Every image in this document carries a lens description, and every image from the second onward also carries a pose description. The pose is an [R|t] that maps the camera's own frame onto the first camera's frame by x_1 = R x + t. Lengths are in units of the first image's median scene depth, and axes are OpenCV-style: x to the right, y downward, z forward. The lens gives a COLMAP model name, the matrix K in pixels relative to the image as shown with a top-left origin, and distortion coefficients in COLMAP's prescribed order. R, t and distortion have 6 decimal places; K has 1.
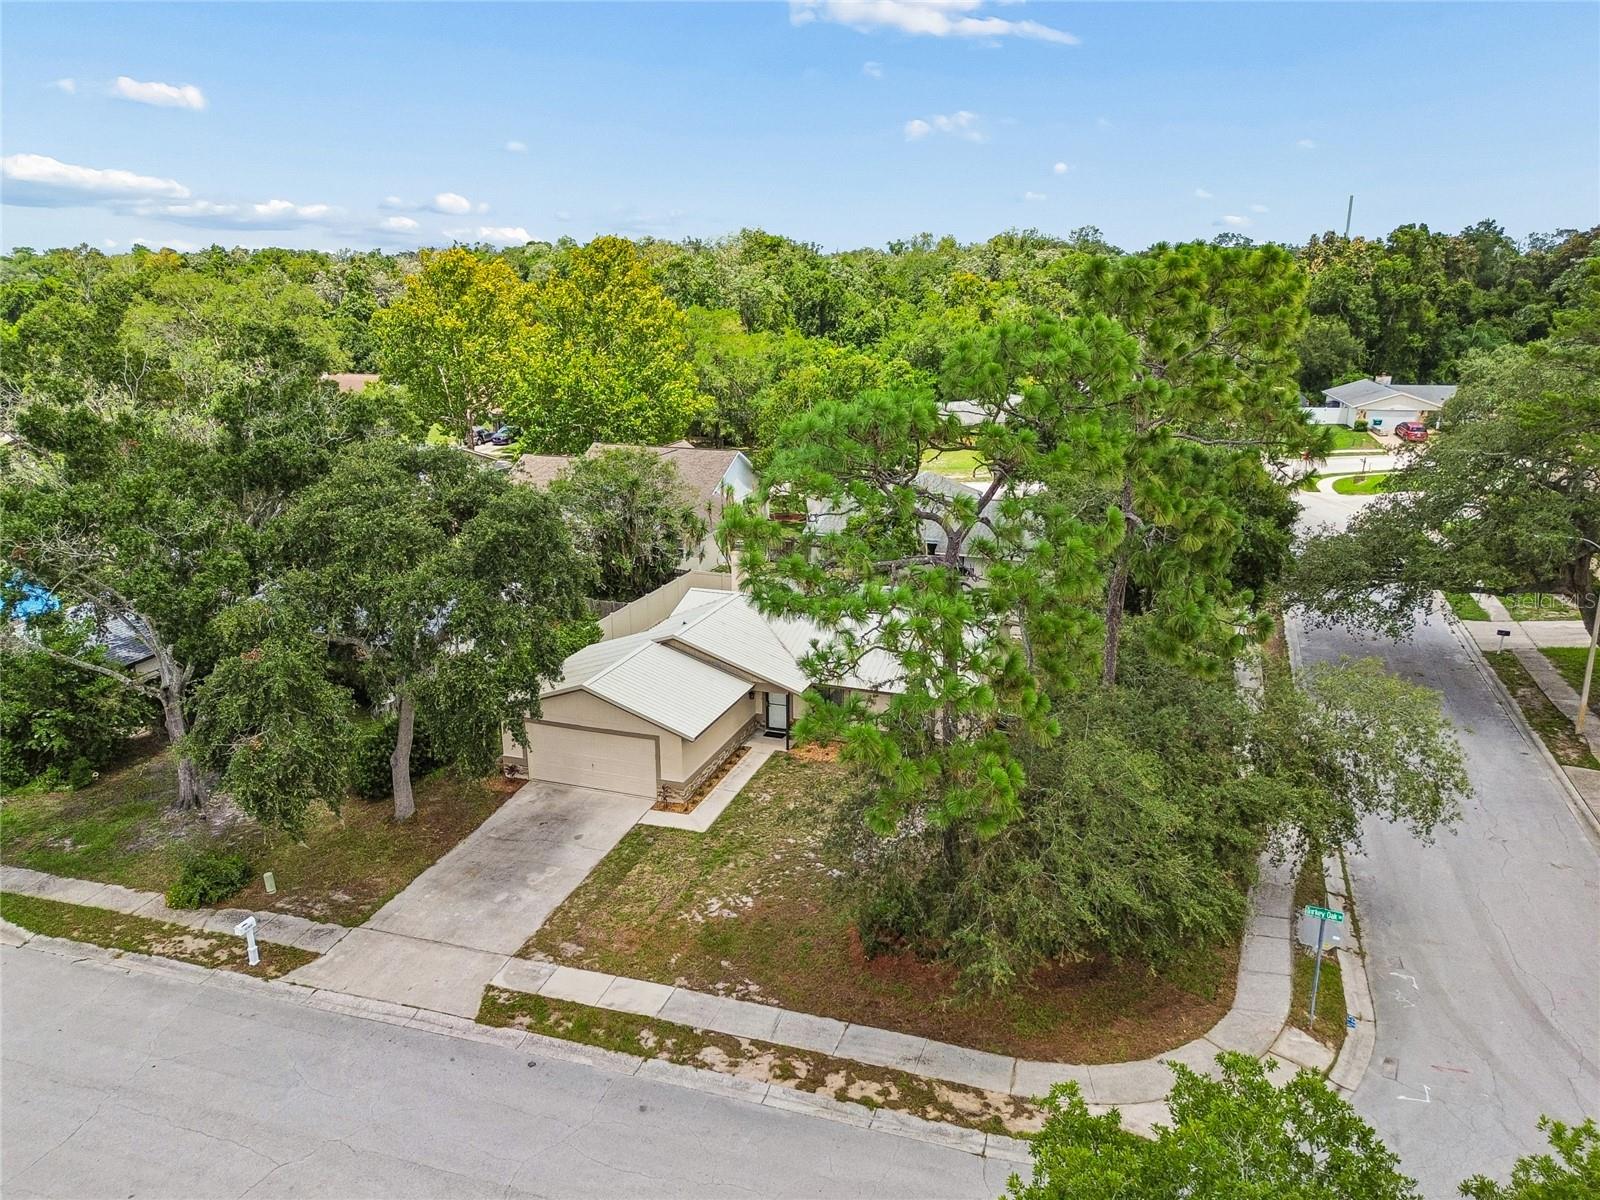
lens RADIAL K [[1141.7, 0, 800.0], [0, 1141.7, 600.0], [0, 0, 1]] dist [0.073797, -0.051407]
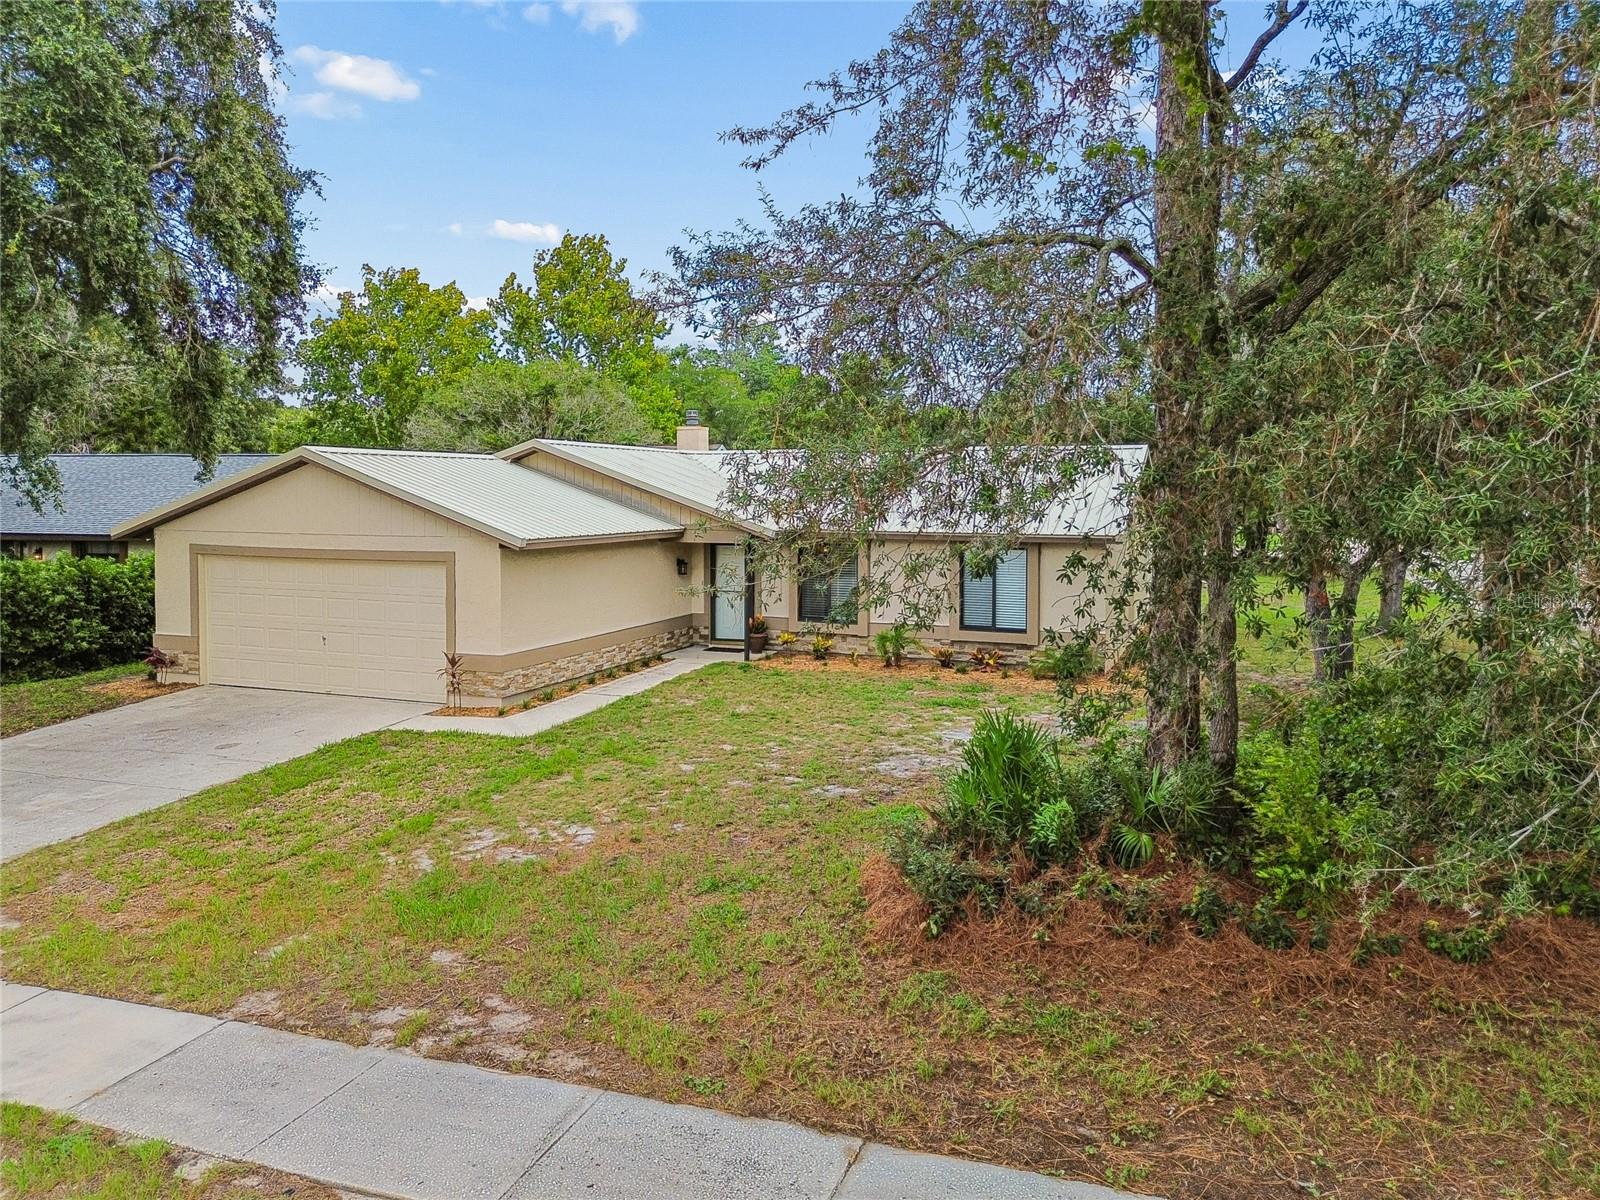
lens RADIAL K [[1141.7, 0, 800.0], [0, 1141.7, 600.0], [0, 0, 1]] dist [0.073797, -0.051407]
pose [[0.999777, 0.011514, -0.017710, 0.030933], [-0.014798, 0.980040, -0.198247, 0.291521], [0.015074, 0.198465, 0.979992, 0.713122]]
